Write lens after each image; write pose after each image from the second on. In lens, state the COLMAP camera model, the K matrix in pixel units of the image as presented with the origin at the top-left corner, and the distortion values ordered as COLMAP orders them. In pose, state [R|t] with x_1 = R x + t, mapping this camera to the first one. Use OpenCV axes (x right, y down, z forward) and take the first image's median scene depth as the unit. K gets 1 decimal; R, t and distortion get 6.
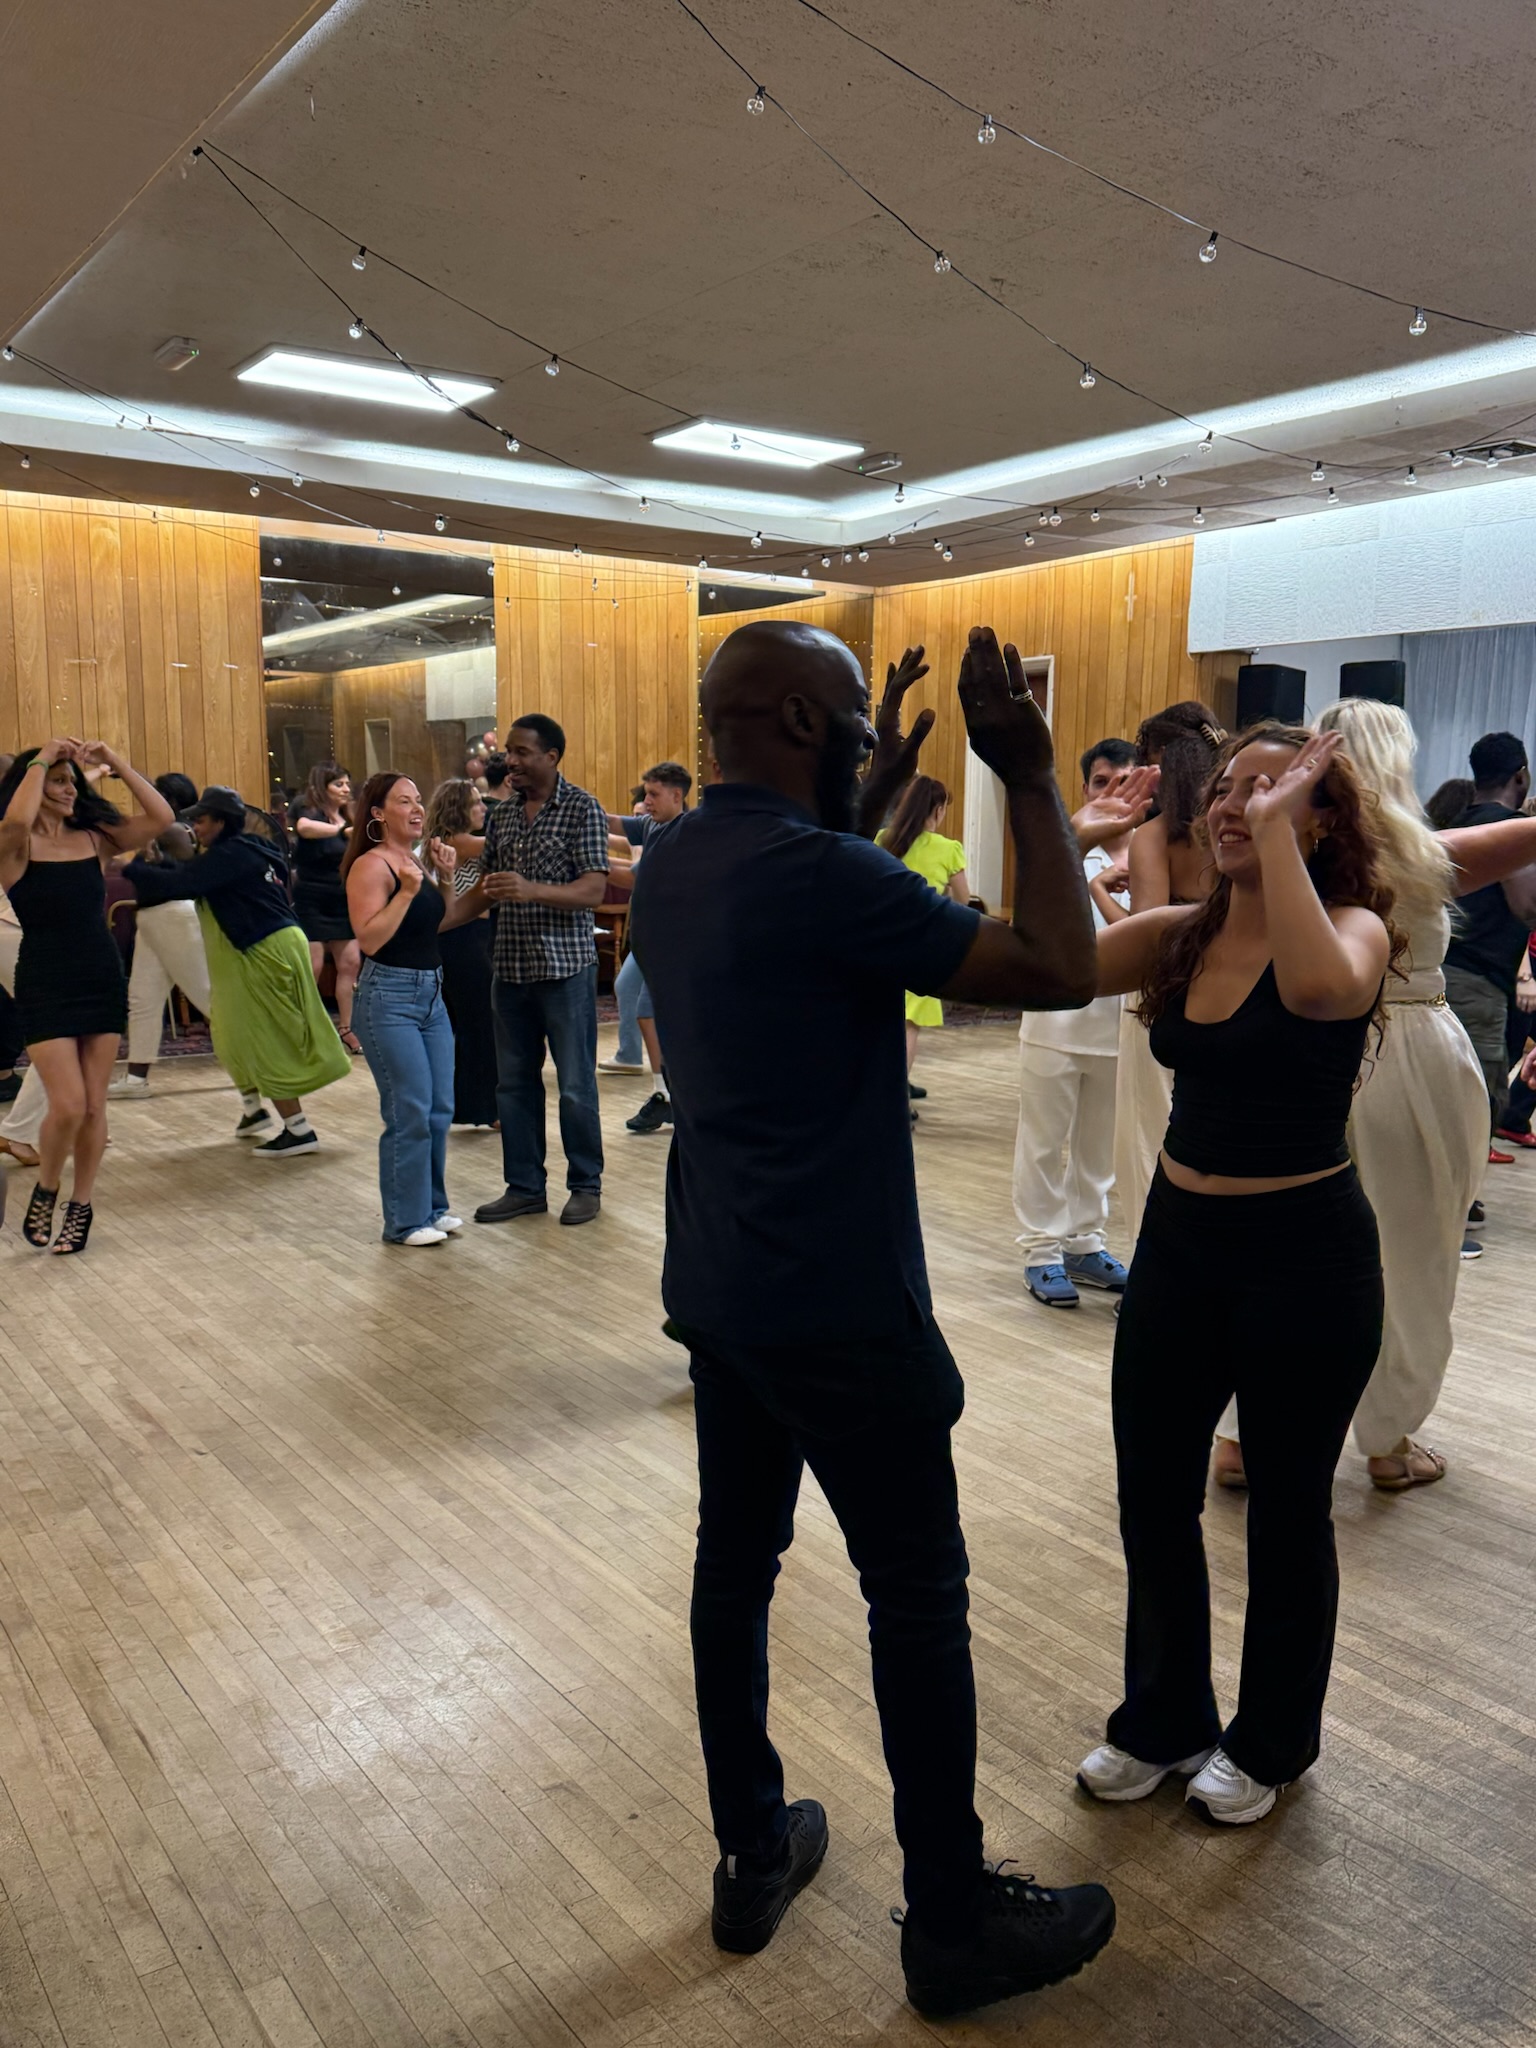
lens RADIAL K [[1693.7, 0, 756.4], [0, 1693.7, 1041.1], [0, 0, 1]] dist [0.031422, -0.063019]
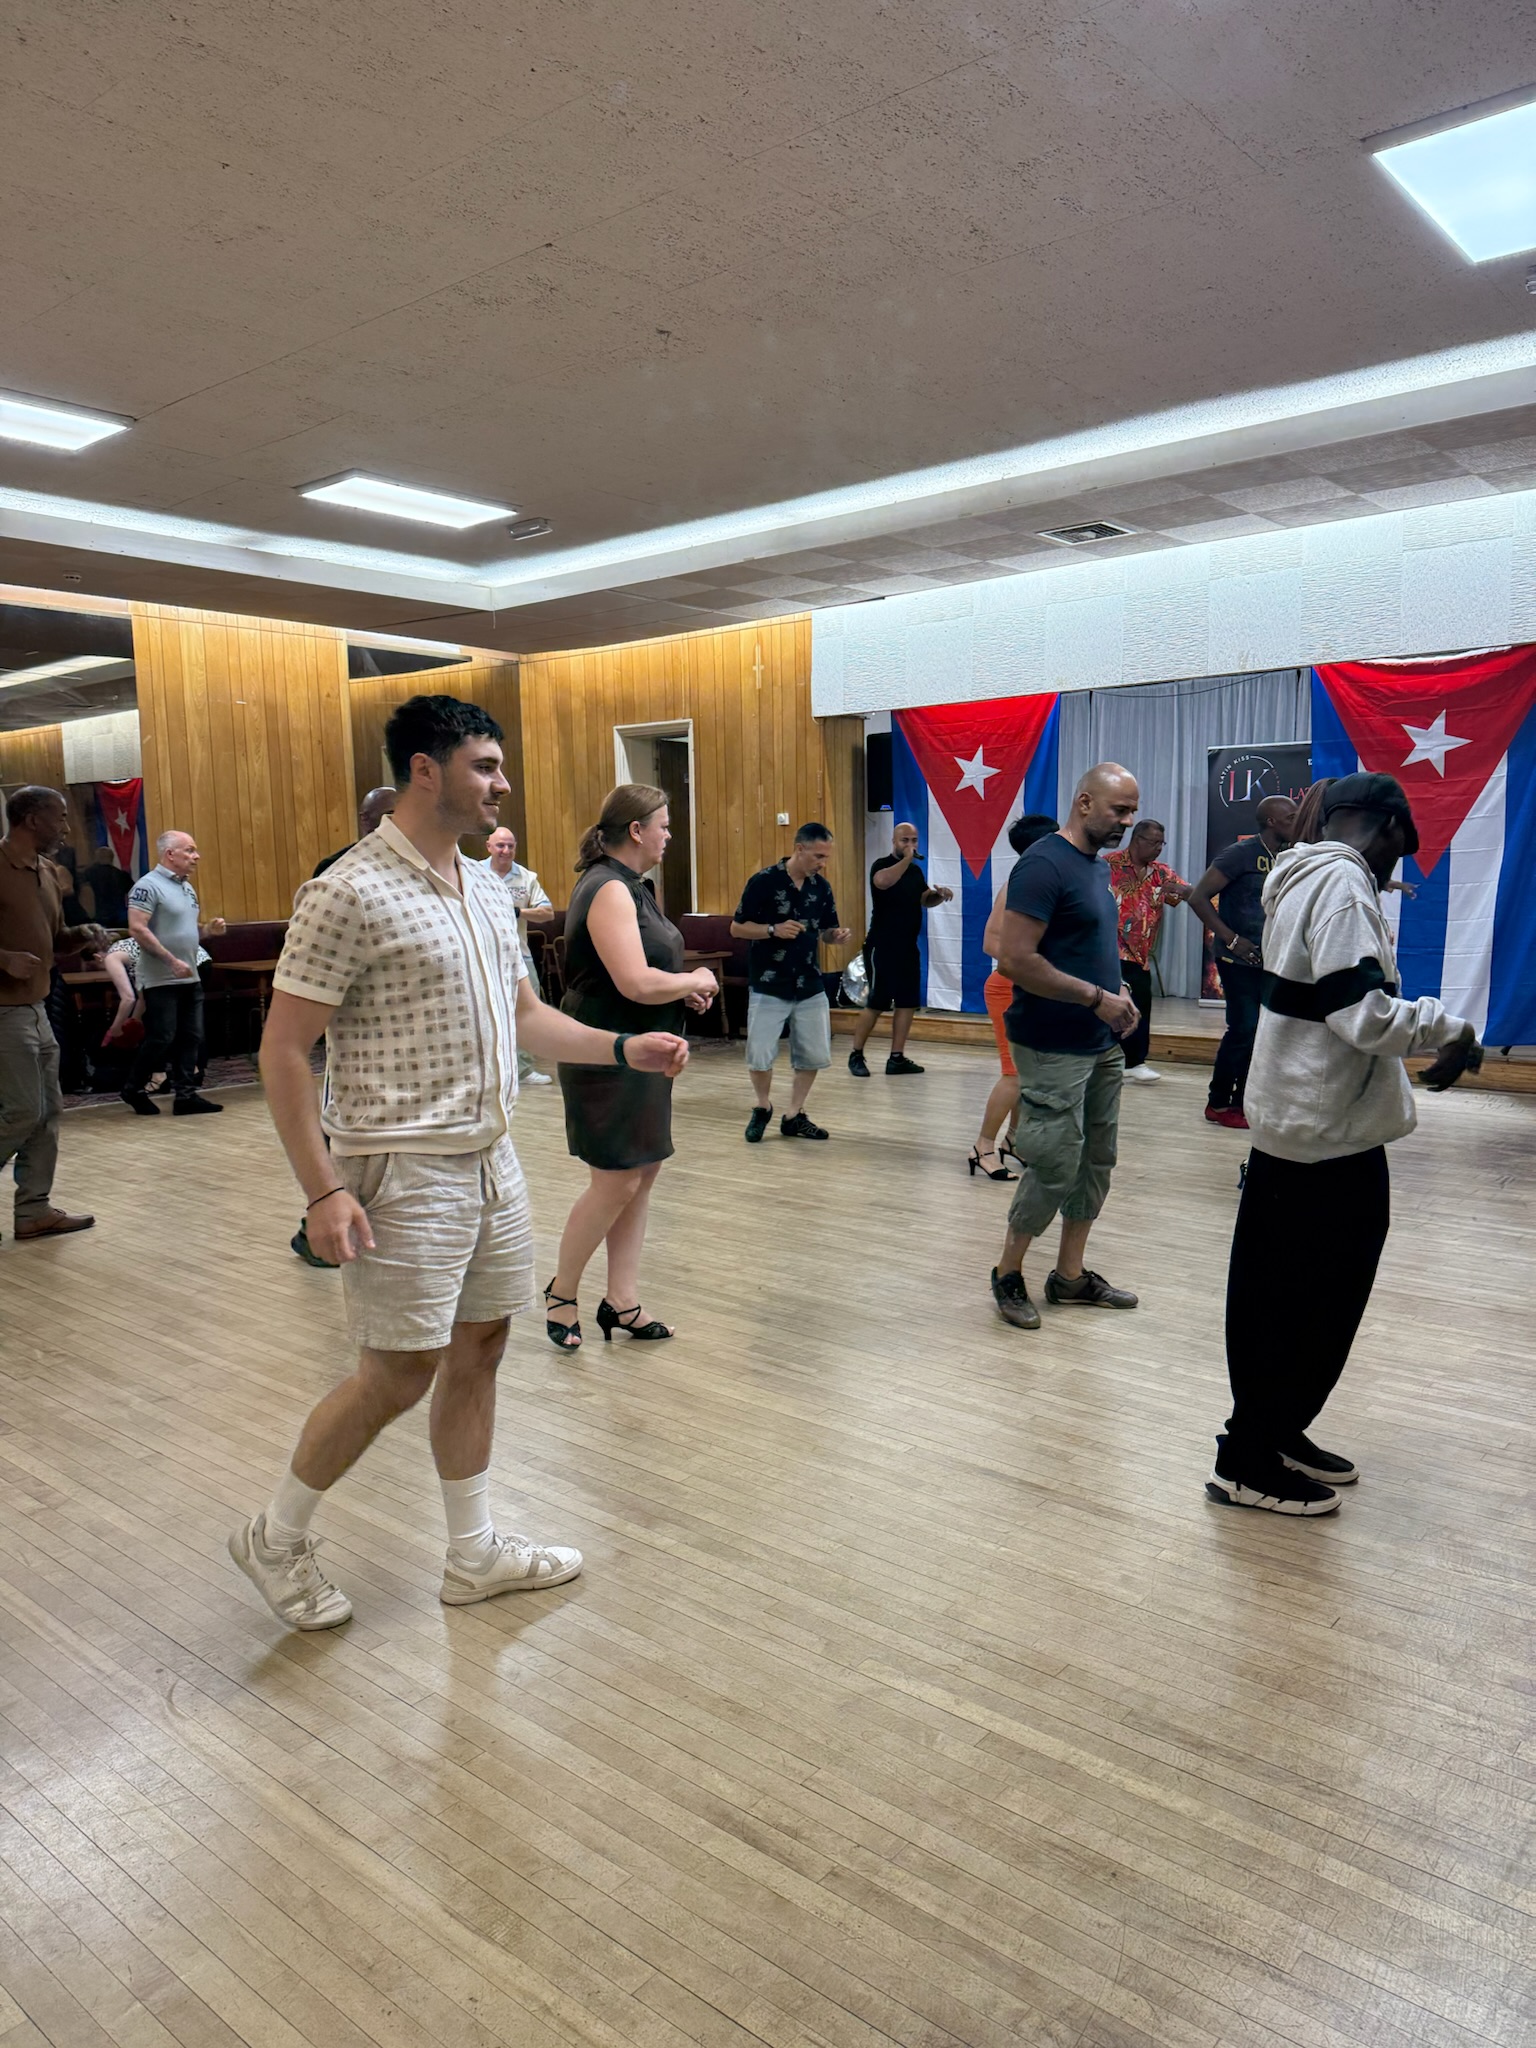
lens RADIAL K [[1435.9, 0, 776.9], [0, 1435.9, 1033.9], [0, 0, 1]] dist [0.042618, -0.045875]
pose [[0.965587, -0.051071, 0.255017, -0.041029], [0.055709, 0.998387, -0.010990, -0.022981], [-0.254044, 0.024819, 0.966874, 0.201051]]
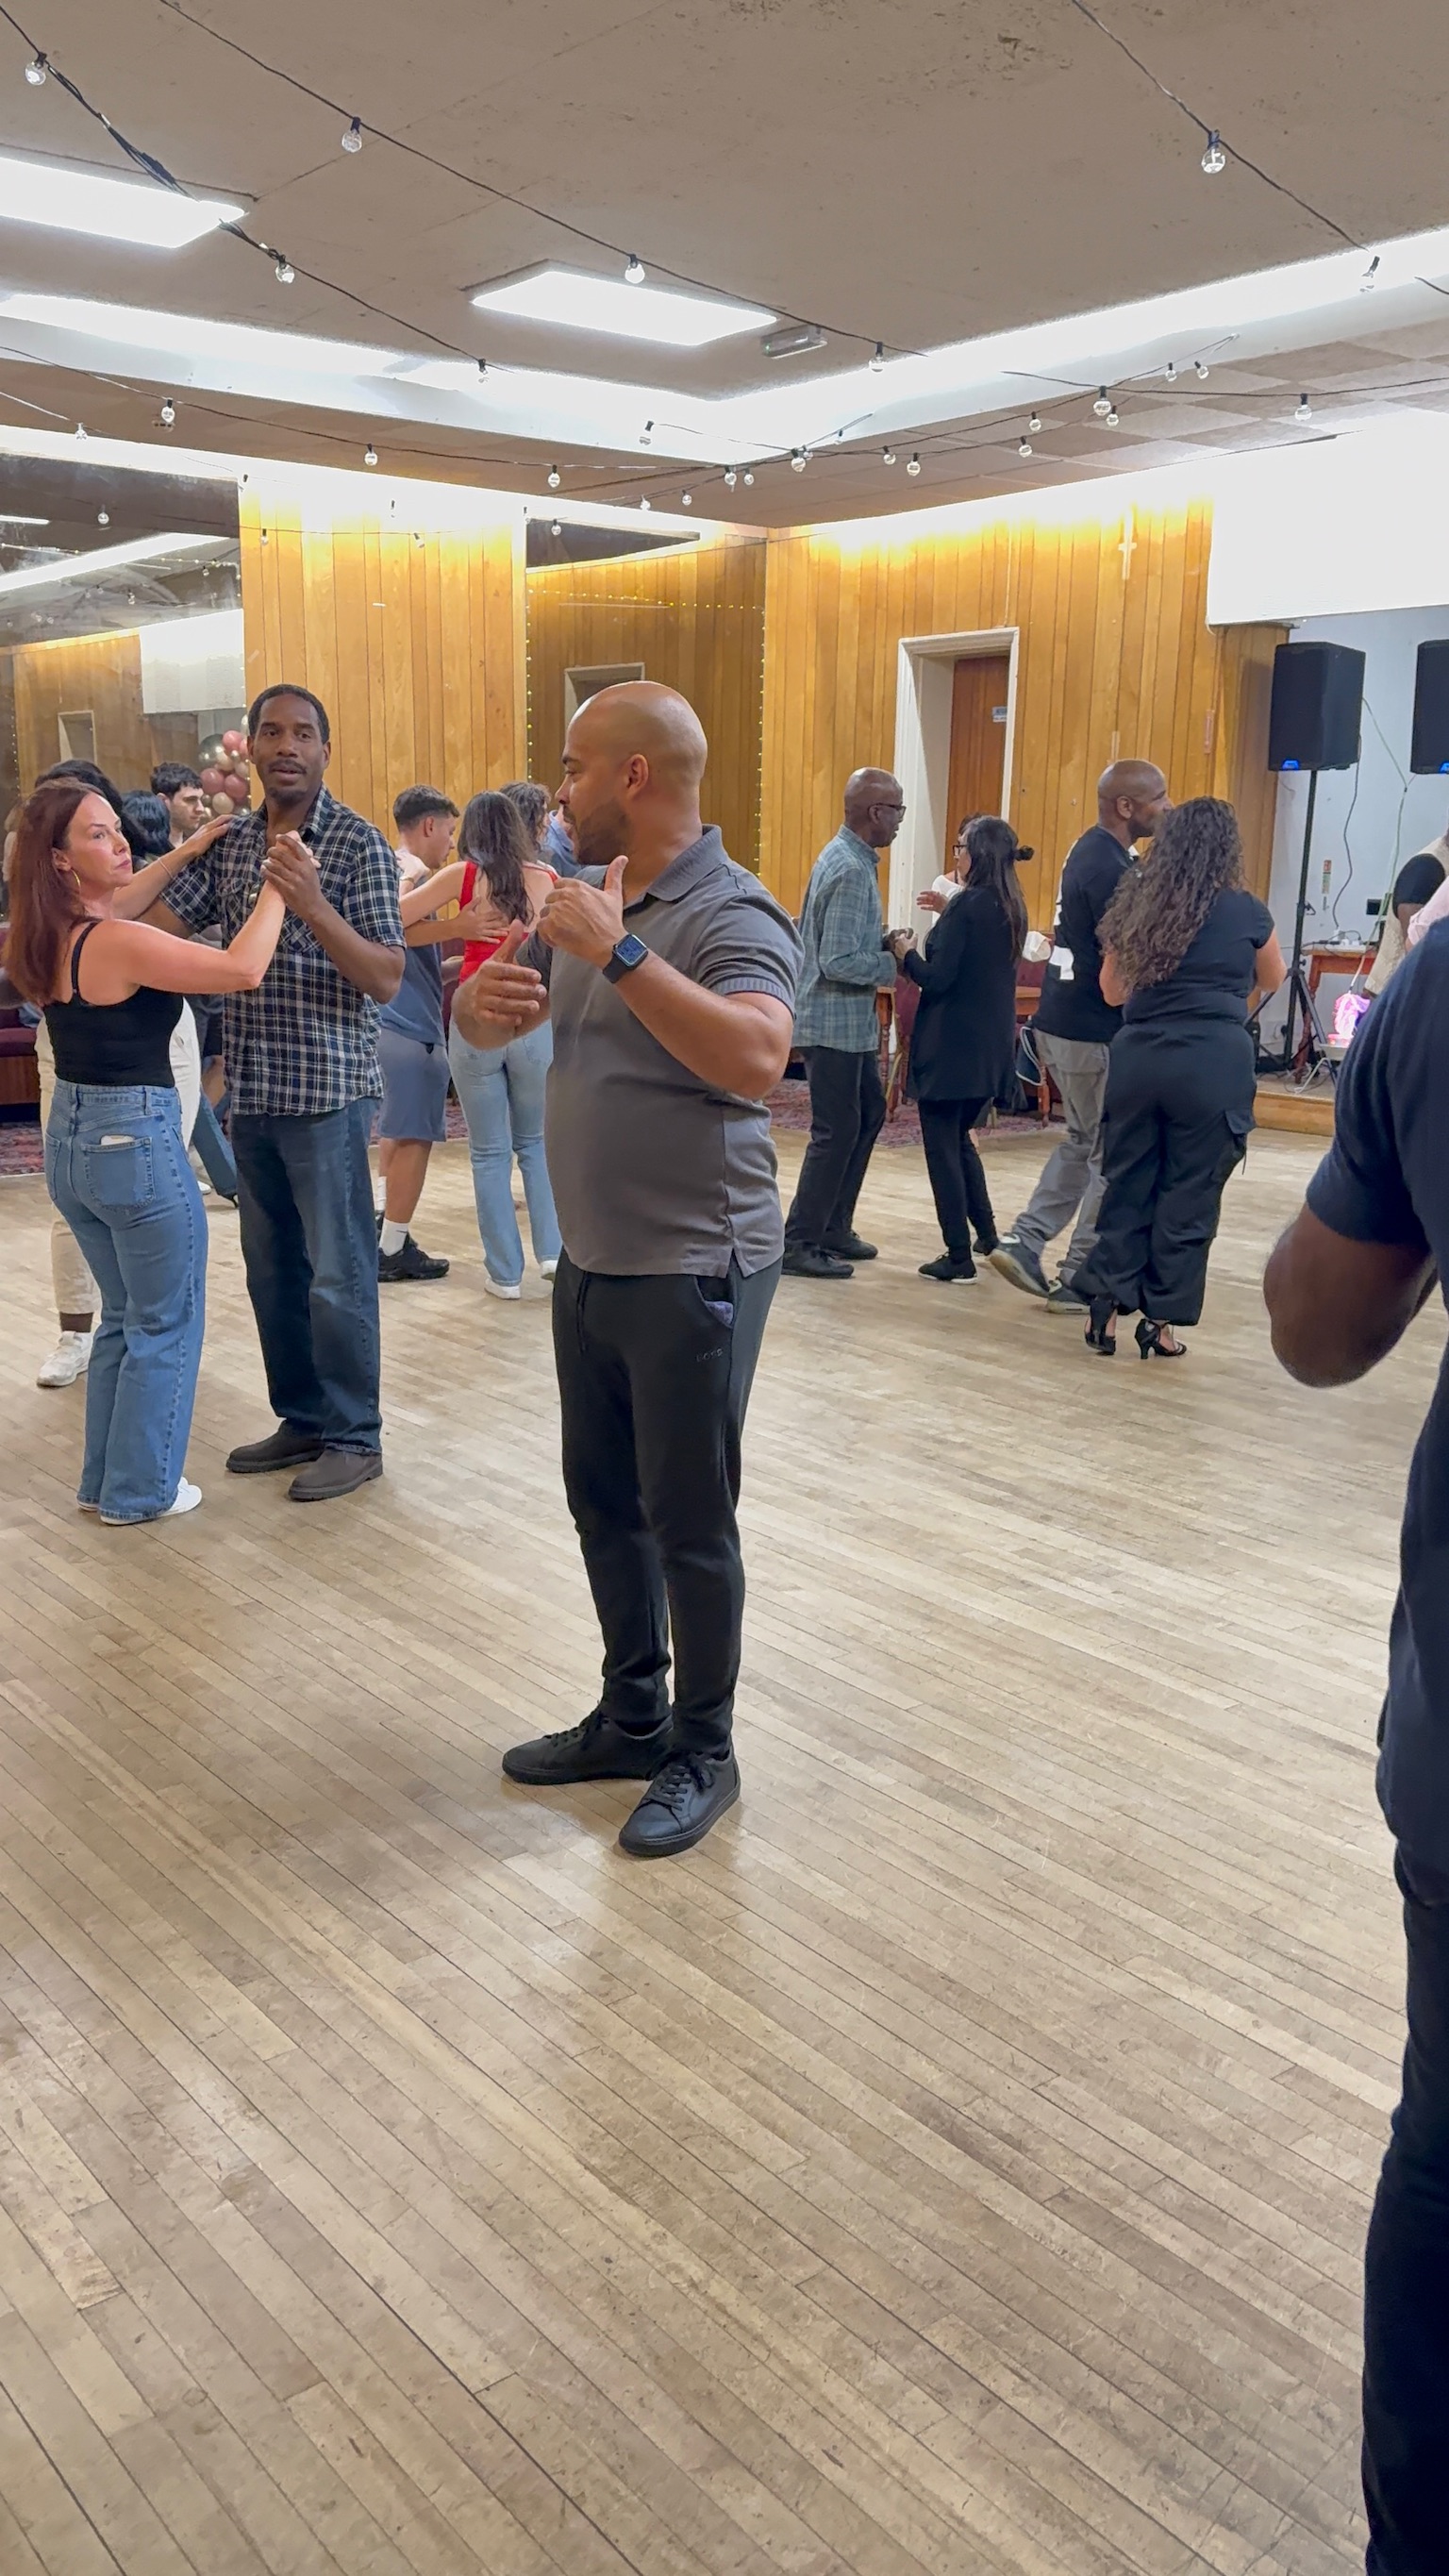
lens RADIAL K [[2124.6, 0, 670.4], [0, 2124.6, 1328.7], [0, 0, 1]] dist [0.019451, -0.044315]
pose [[0.998816, -0.004977, 0.048386, -0.041480], [0.000585, 0.995910, 0.090348, -0.022764], [-0.048638, -0.090213, 0.994734, 0.157041]]
